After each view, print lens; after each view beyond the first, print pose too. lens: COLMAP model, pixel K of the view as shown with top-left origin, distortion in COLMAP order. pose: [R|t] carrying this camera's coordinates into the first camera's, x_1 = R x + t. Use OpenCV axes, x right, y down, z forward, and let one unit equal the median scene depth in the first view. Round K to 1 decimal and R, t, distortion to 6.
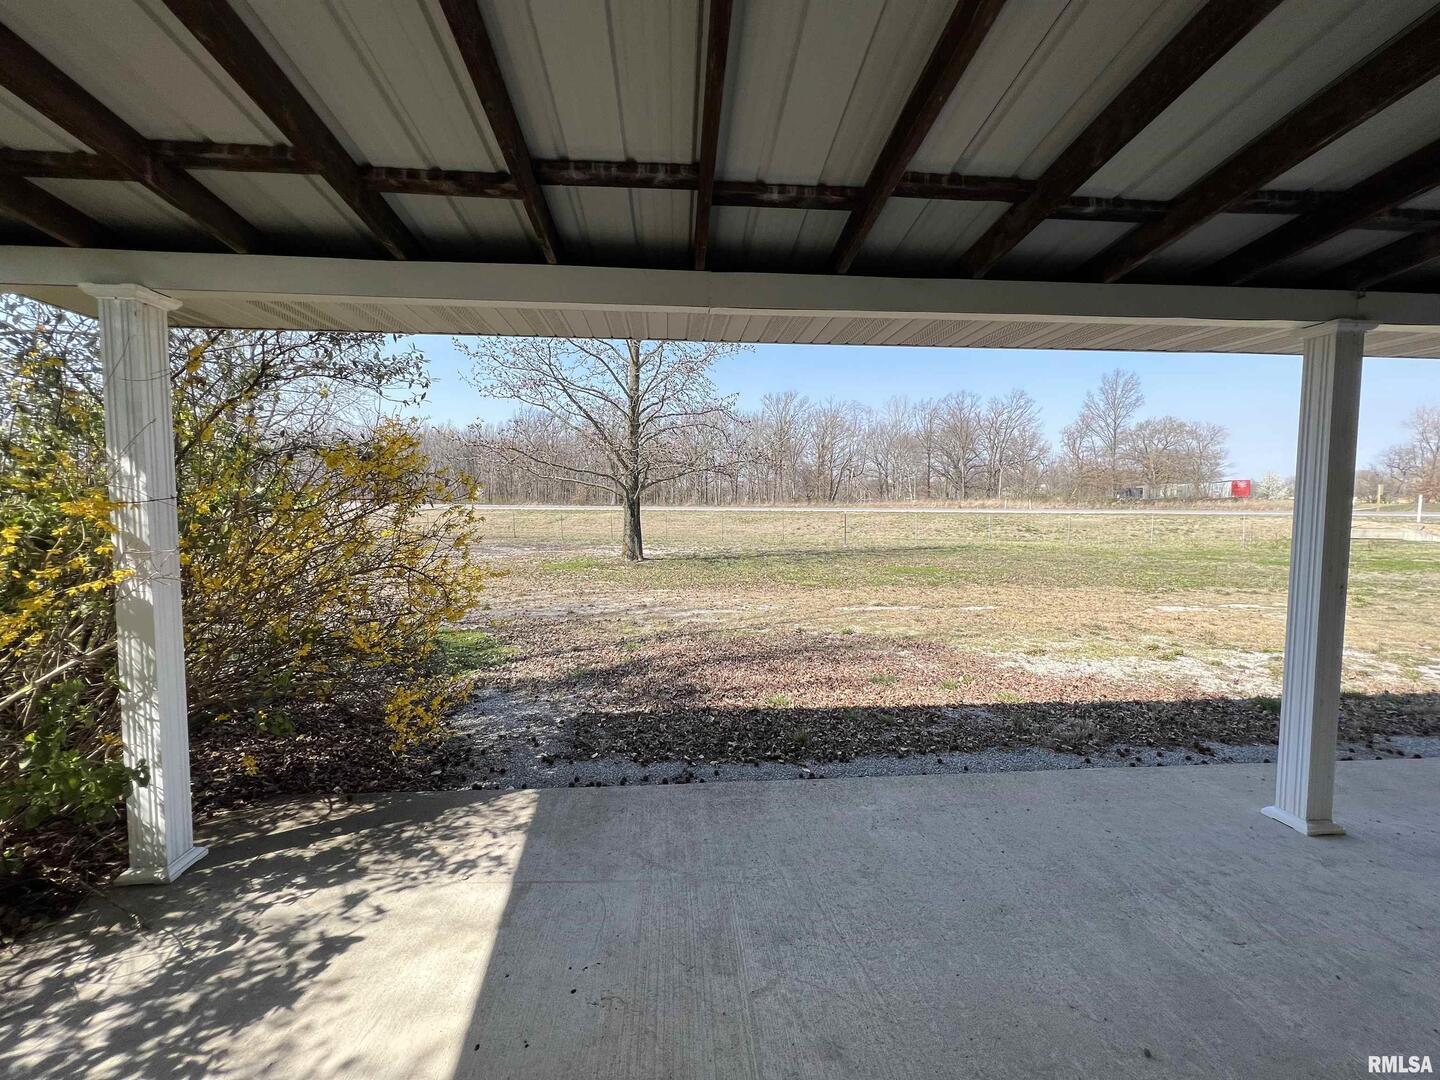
lens RADIAL K [[531.3, 0, 720.0], [0, 531.3, 540.0], [0, 0, 1]] dist [0.002023, 0.000298]
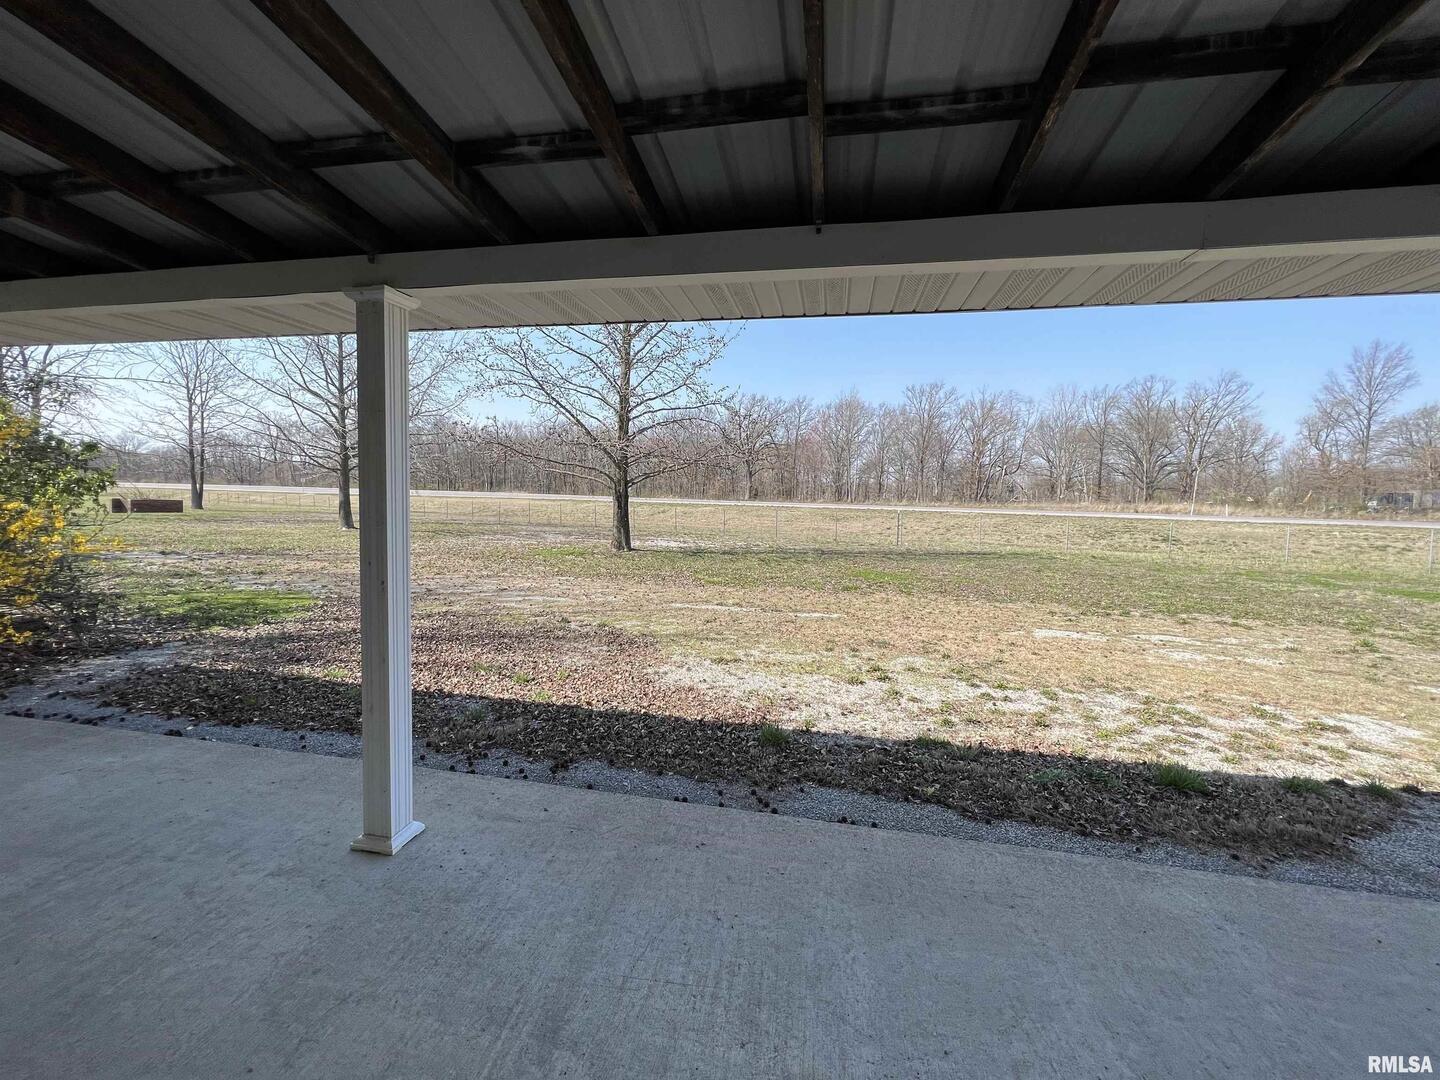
lens RADIAL K [[580.2, 0, 716.0], [0, 580.2, 548.4], [0, 0, 1]] dist [0.001073, 0.000036]
pose [[0.961899, 0.043039, -0.269995, 0.275663], [-0.040204, 0.999063, 0.016027, 0.006937], [0.270432, -0.004562, 0.962728, 0.041416]]
